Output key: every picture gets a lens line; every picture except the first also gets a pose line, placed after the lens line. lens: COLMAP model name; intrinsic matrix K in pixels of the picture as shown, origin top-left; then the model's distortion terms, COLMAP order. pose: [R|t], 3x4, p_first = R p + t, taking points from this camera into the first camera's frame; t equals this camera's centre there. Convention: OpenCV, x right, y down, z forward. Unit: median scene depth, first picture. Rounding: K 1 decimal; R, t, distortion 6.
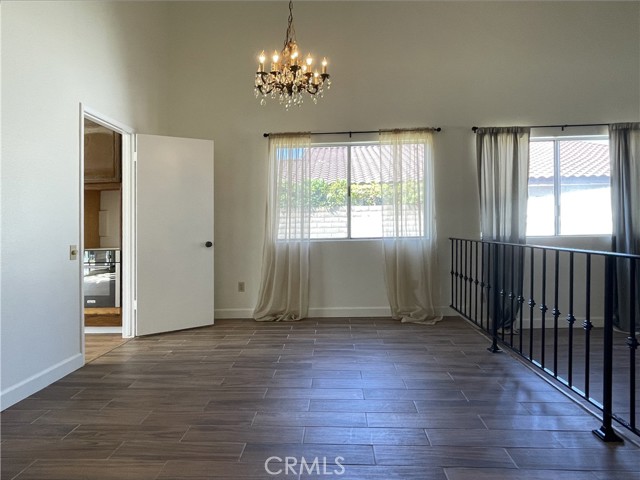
lens RADIAL K [[382.3, 0, 309.1], [0, 382.3, 237.9], [0, 0, 1]] dist [0.016439, -0.003636]
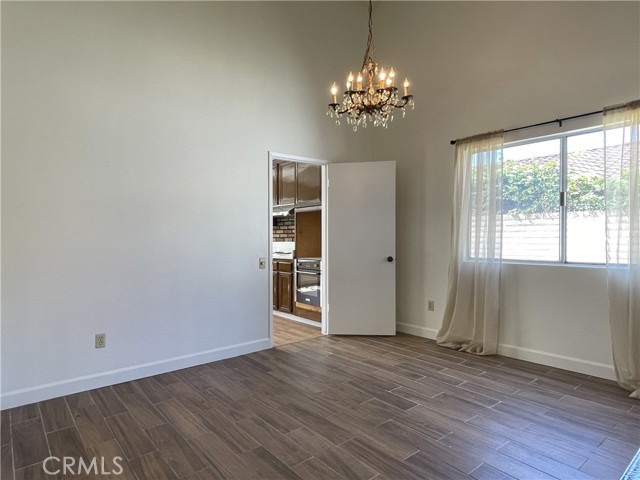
lens RADIAL K [[382.3, 0, 309.1], [0, 382.3, 237.9], [0, 0, 1]] dist [0.016439, -0.003636]
pose [[0.678924, 0.017106, -0.734009, 0.356318], [-0.019953, 0.999789, 0.004844, -0.043629], [0.733937, 0.011357, 0.679122, 0.149356]]
